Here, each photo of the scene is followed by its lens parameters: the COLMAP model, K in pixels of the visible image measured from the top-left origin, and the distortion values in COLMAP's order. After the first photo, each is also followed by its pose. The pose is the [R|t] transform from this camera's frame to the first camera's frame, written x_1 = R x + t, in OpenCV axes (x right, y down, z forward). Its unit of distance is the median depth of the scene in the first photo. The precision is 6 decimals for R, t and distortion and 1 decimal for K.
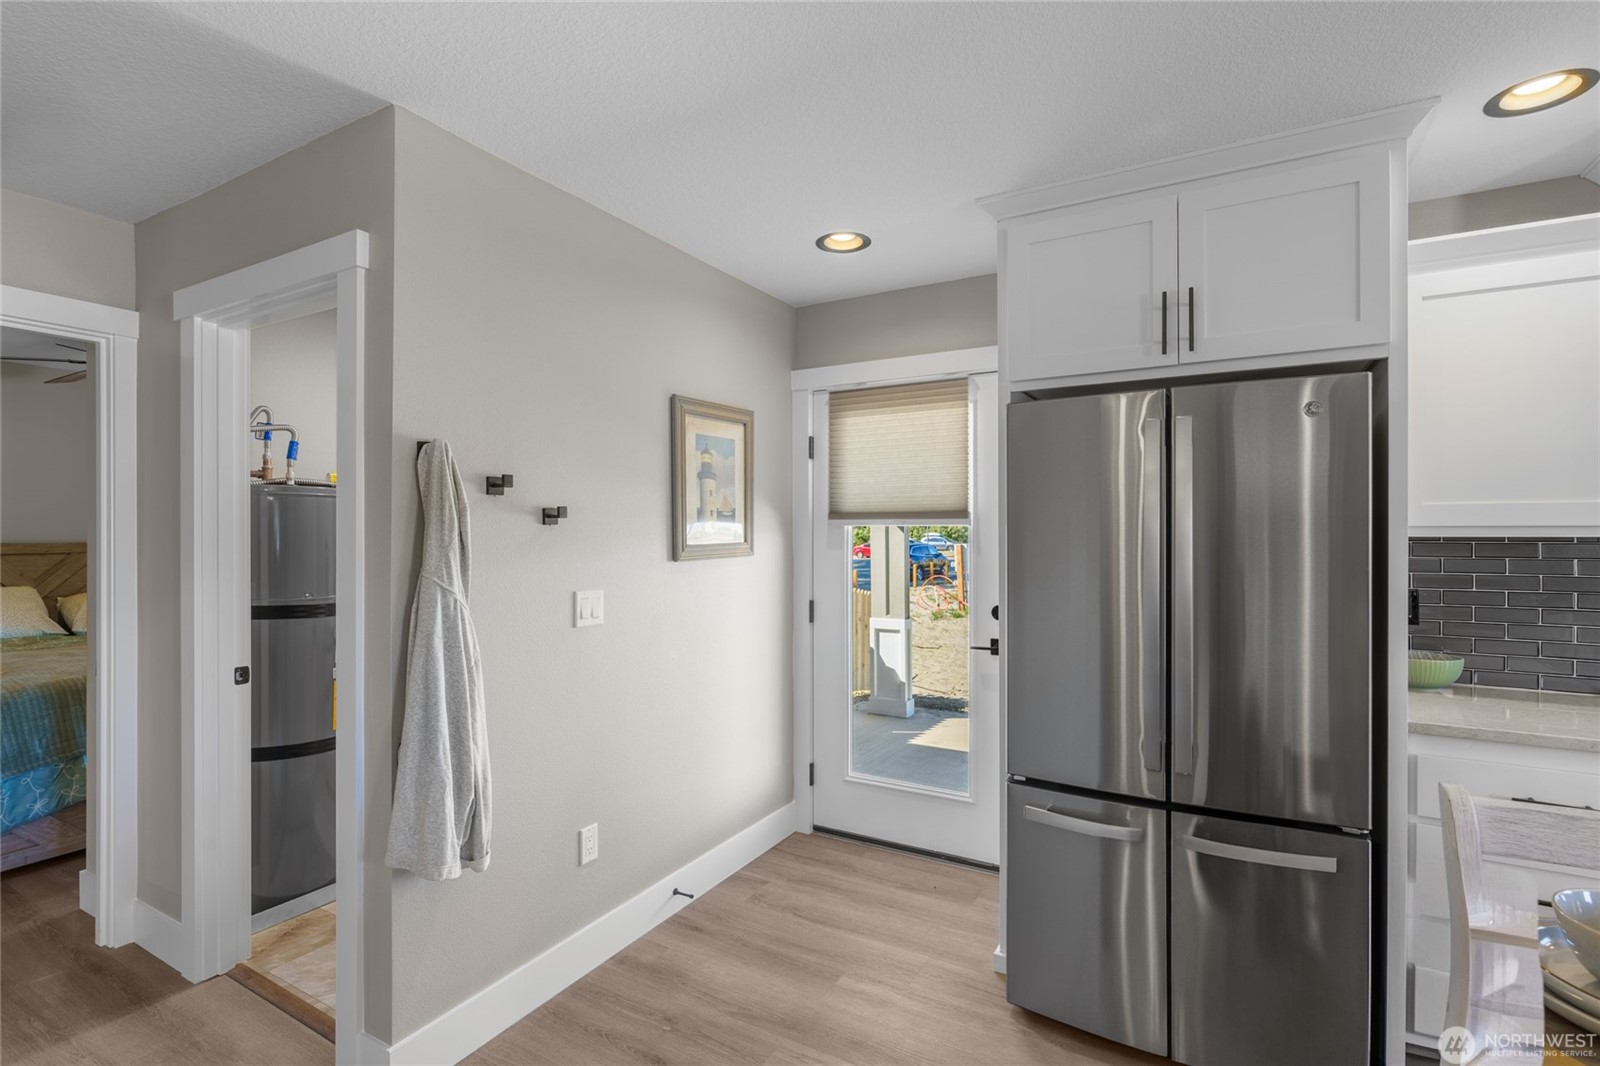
lens RADIAL K [[722.3, 0, 800.0], [0, 722.3, 533.0], [0, 0, 1]] dist [-0.003968, -0.000255]
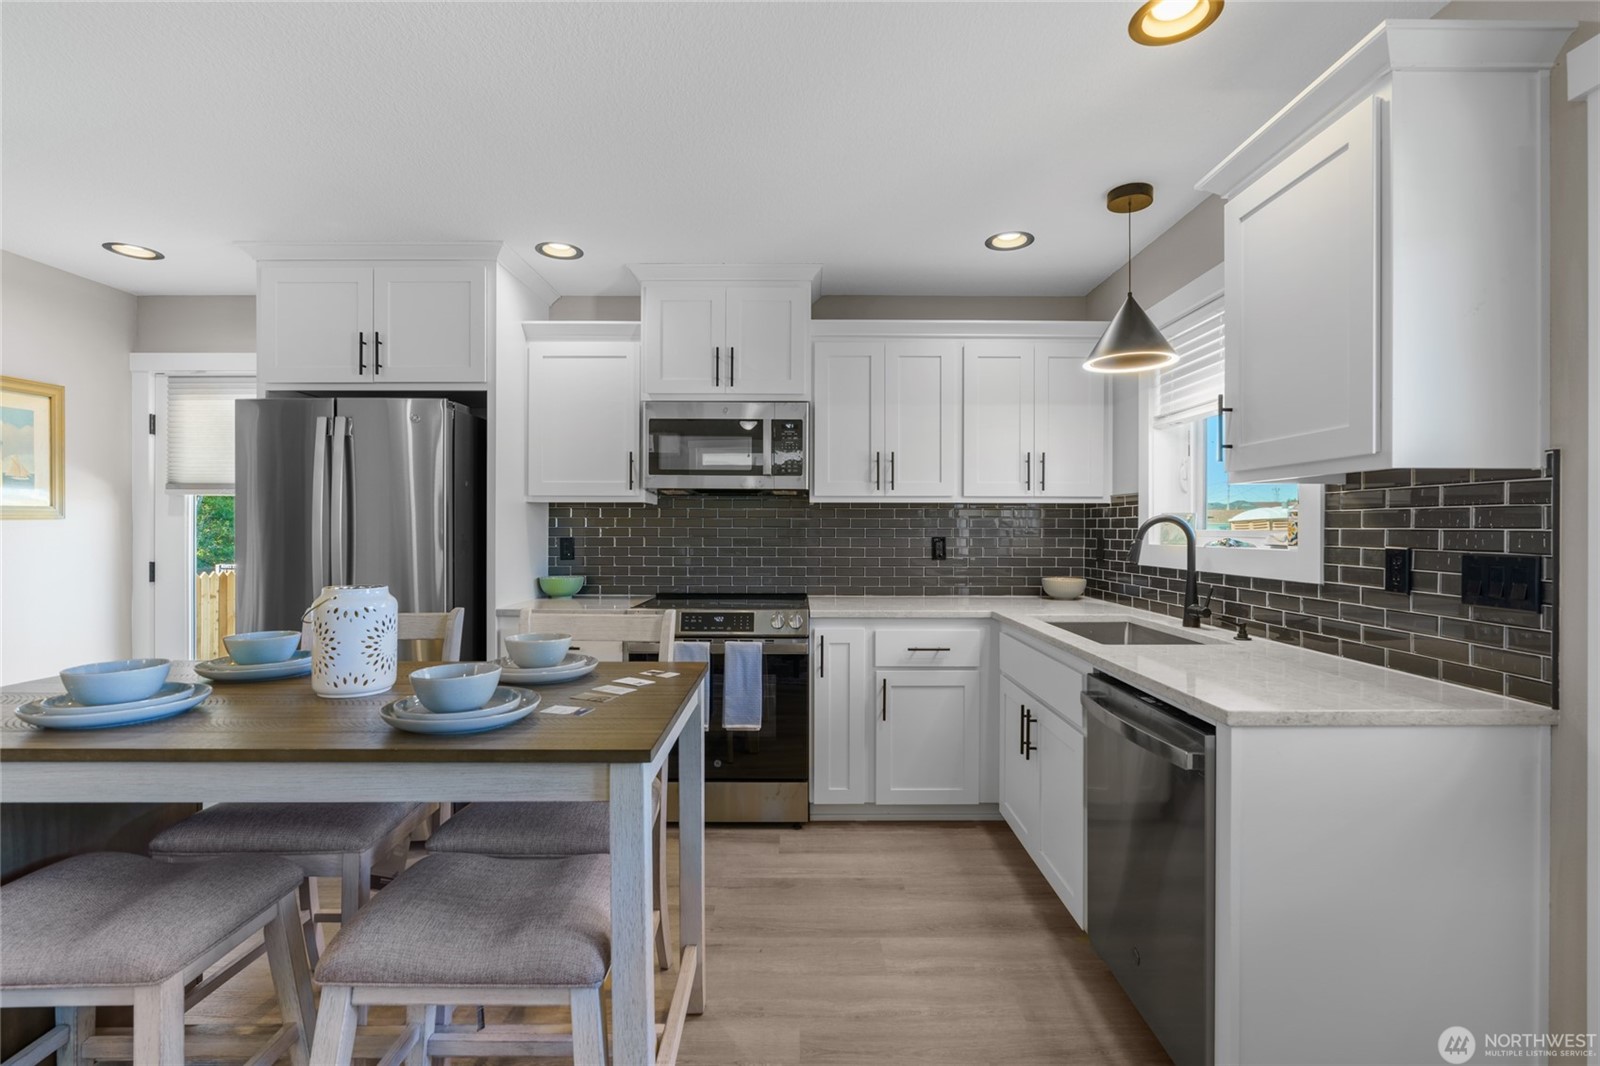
lens RADIAL K [[722.3, 0, 800.0], [0, 722.3, 533.0], [0, 0, 1]] dist [-0.003968, -0.000255]
pose [[0.879590, 0.000921, 0.475731, 0.401458], [-0.003542, 0.999983, 0.004612, 0.044162], [-0.475719, -0.005742, 0.879579, -0.490235]]
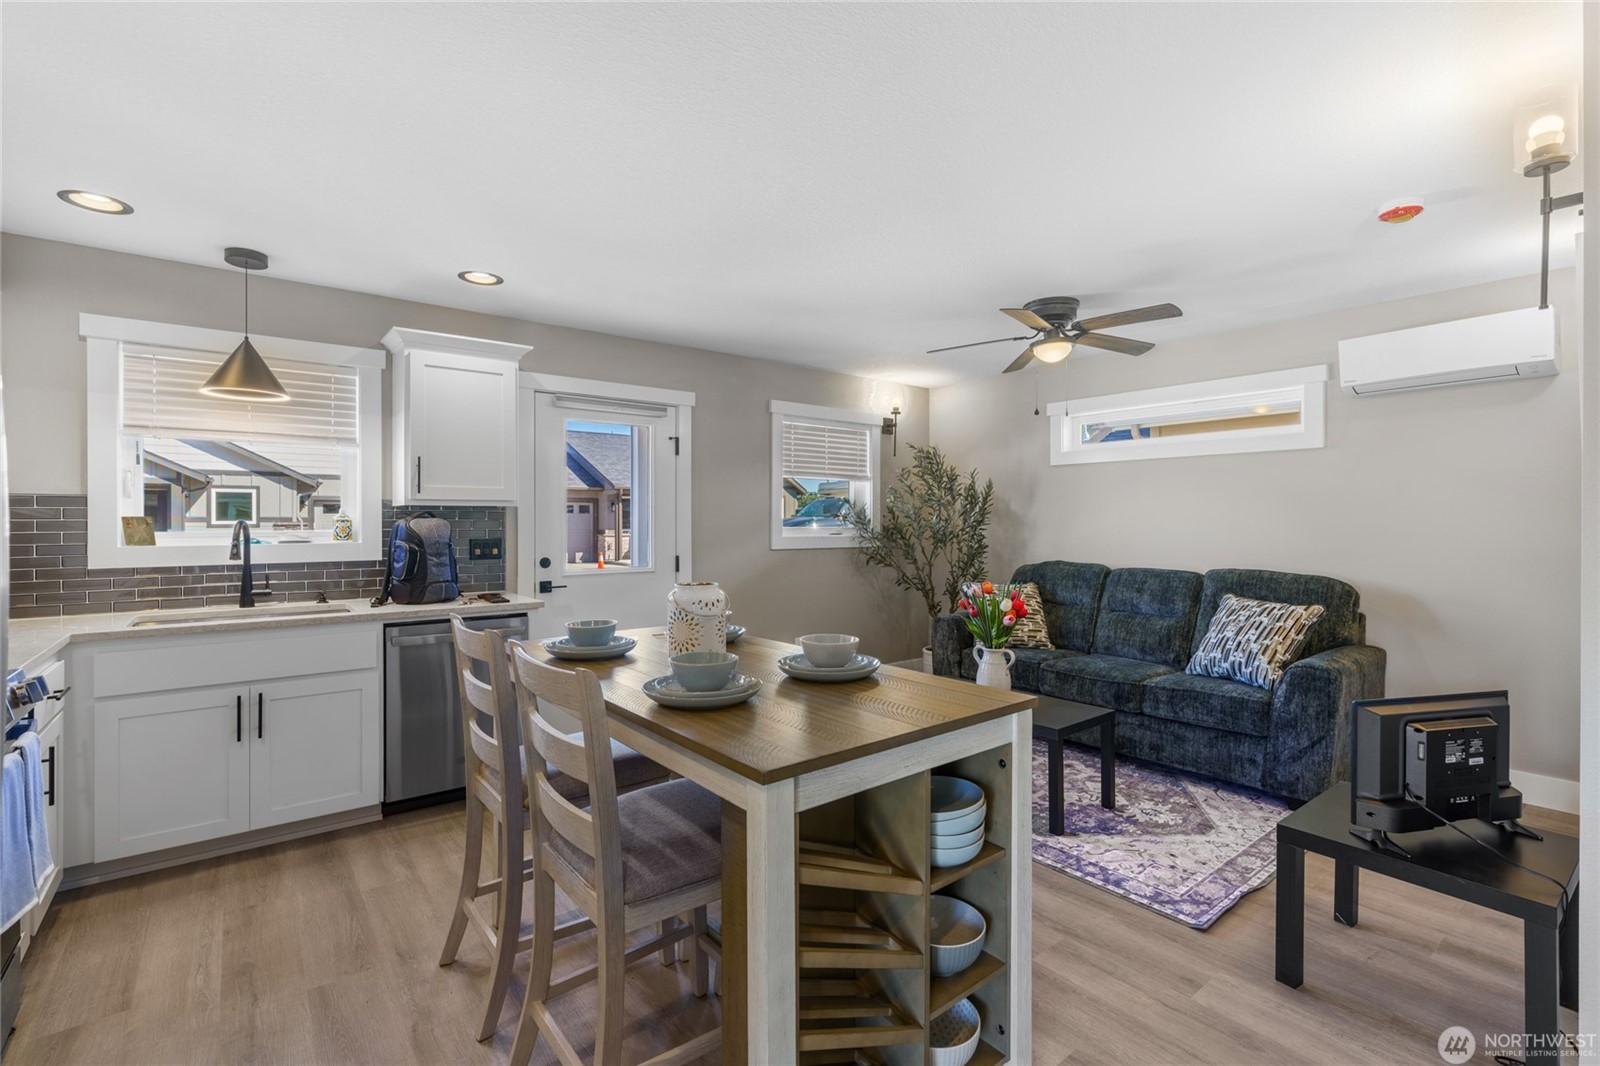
lens RADIAL K [[722.3, 0, 800.0], [0, 722.3, 533.0], [0, 0, 1]] dist [-0.003968, -0.000255]
pose [[-0.922832, 0.000004, 0.385203, -0.273906], [0.003668, 0.999955, 0.008779, 0.034796], [-0.385186, 0.009514, -0.922790, 1.657446]]
